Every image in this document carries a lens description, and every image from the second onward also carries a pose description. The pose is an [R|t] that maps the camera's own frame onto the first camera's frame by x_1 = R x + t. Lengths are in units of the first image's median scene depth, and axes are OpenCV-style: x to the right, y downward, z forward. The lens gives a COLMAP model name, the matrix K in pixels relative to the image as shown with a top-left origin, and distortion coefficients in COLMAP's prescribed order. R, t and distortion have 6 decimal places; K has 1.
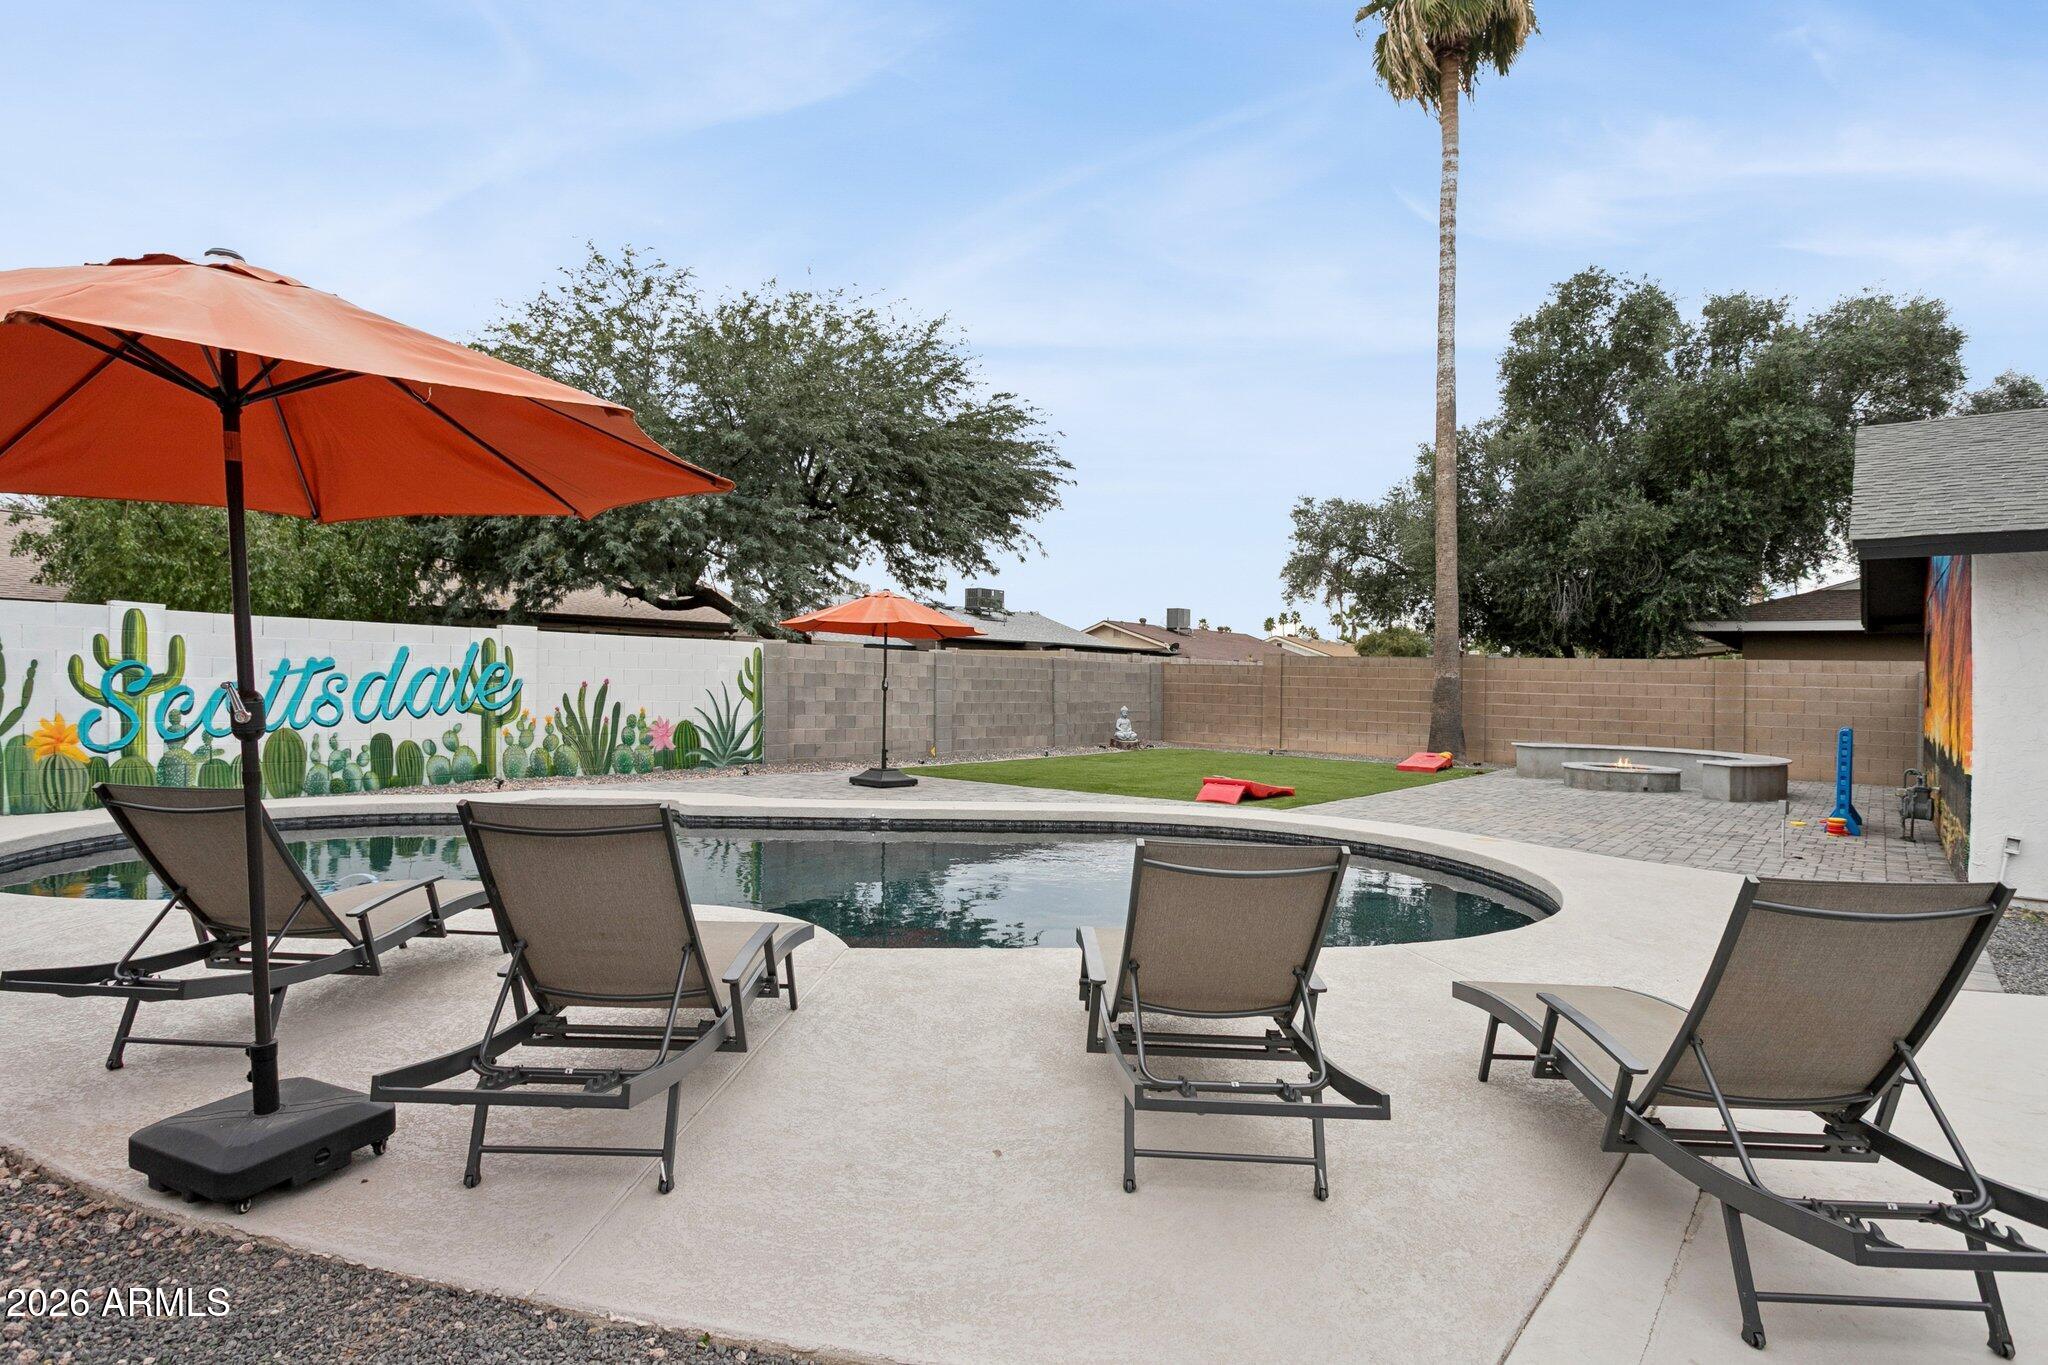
lens RADIAL K [[1040.7, 0, 1028.6], [0, 1040.7, 684.8], [0, 0, 1]] dist [-0.005227, 0.000775]
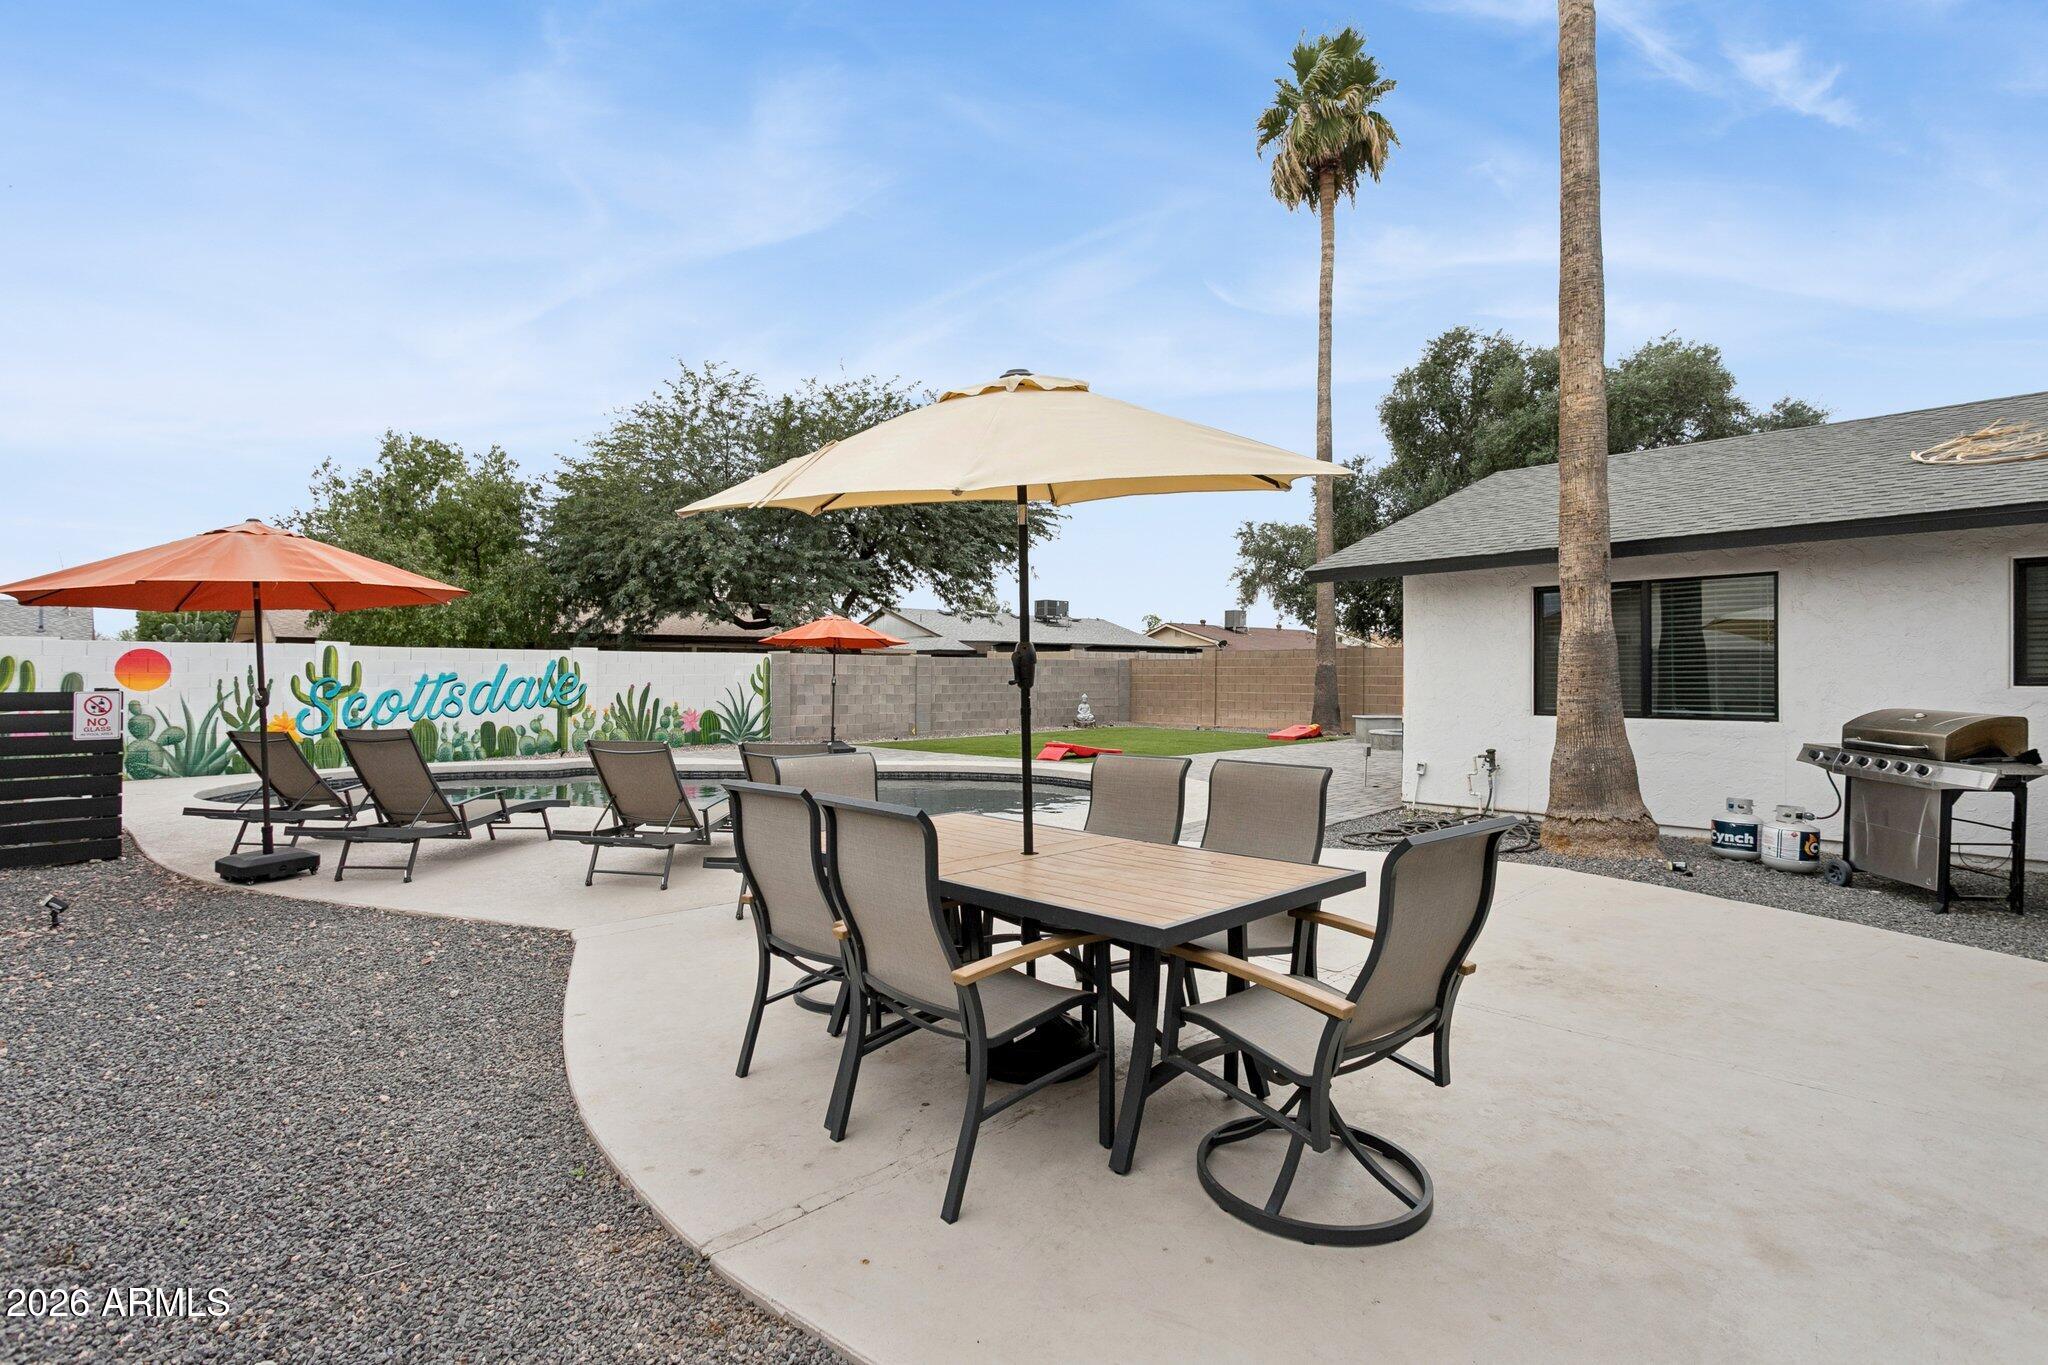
lens RADIAL K [[930.5, 0, 1043.6], [0, 930.5, 633.6], [0, 0, 1]] dist [0.010368, 0.000050]
pose [[0.991928, -0.030865, -0.122992, 0.301622], [0.024527, 0.998308, -0.052716, 0.008546], [0.124411, 0.049273, 0.991007, -0.222230]]
